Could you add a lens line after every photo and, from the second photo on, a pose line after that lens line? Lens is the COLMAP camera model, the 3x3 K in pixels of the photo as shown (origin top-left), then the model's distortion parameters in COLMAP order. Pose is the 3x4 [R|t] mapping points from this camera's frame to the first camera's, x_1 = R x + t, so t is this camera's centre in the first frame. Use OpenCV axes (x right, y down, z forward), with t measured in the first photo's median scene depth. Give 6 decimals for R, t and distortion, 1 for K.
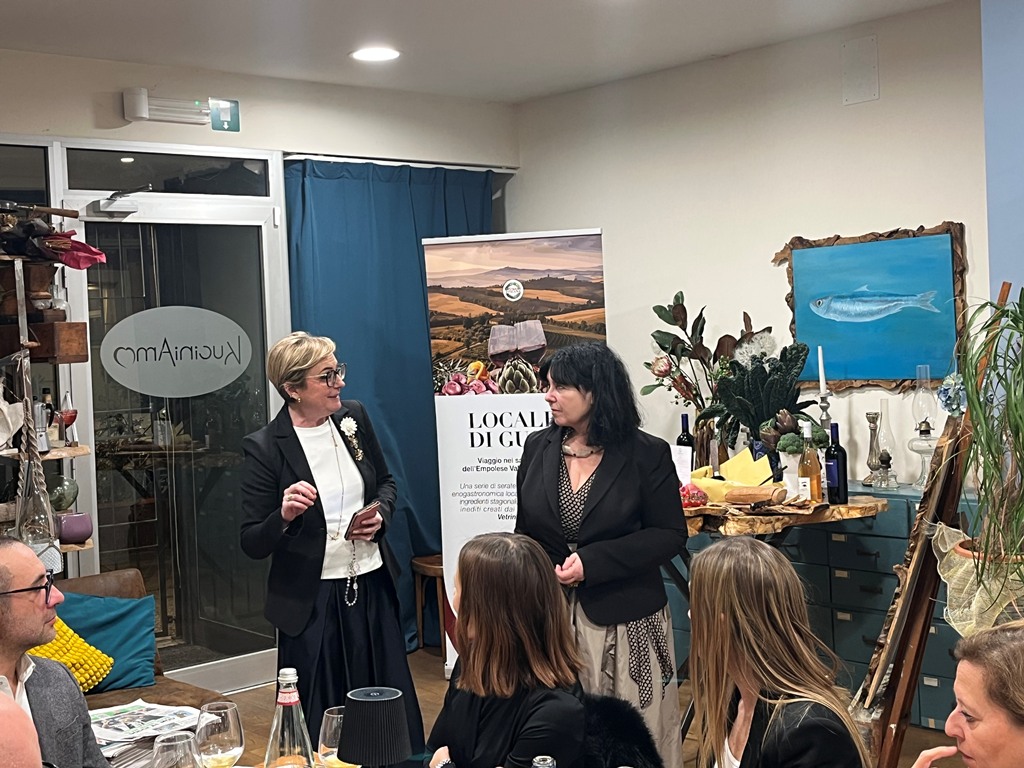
lens RADIAL K [[1309.2, 0, 513.6], [0, 1309.2, 360.9], [0, 0, 1]] dist [0.119829, -0.405608]
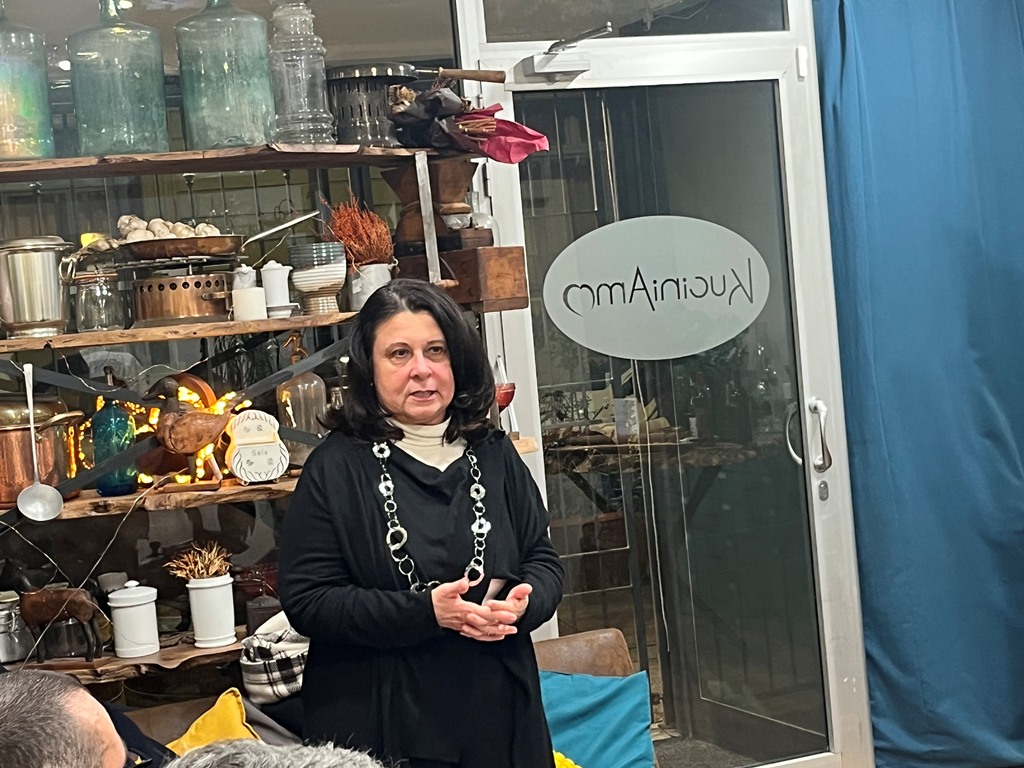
lens RADIAL K [[1914.7, 0, 512.0], [0, 1914.7, 384.0], [0, 0, 1]] dist [0.063753, 0.126244]
pose [[0.952182, -0.032817, -0.303763, -0.045982], [0.044863, 0.998456, 0.032760, 0.006671], [0.302219, -0.044821, 0.952184, 0.103153]]
